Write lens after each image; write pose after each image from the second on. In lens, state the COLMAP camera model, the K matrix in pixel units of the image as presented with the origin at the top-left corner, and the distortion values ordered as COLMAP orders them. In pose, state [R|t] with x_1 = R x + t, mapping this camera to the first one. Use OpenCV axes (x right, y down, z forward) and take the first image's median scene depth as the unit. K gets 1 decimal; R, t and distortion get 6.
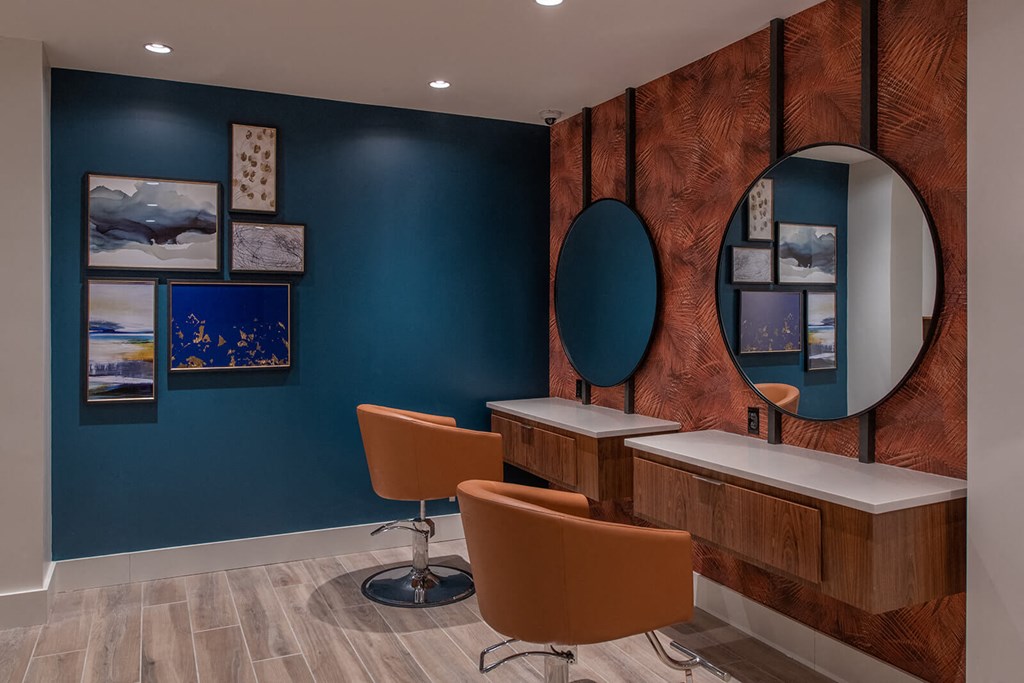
lens RADIAL K [[765.5, 0, 511.7], [0, 765.5, 316.3], [0, 0, 1]] dist [-0.001566, -0.002620]
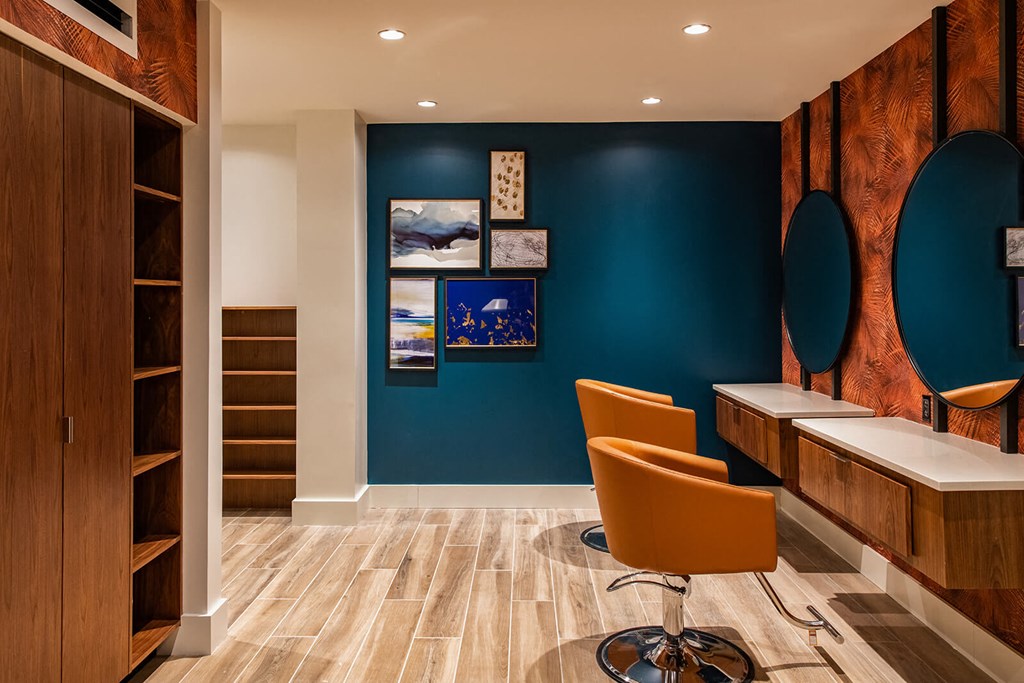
lens RADIAL K [[773.0, 0, 512.2], [0, 773.0, 296.4], [0, 0, 1]] dist [0.004998, 0.001294]
pose [[0.896636, -0.005992, -0.442728, 0.238698], [0.000452, 0.999920, -0.012617, 0.002044], [0.442769, 0.011113, 0.896567, -0.124480]]
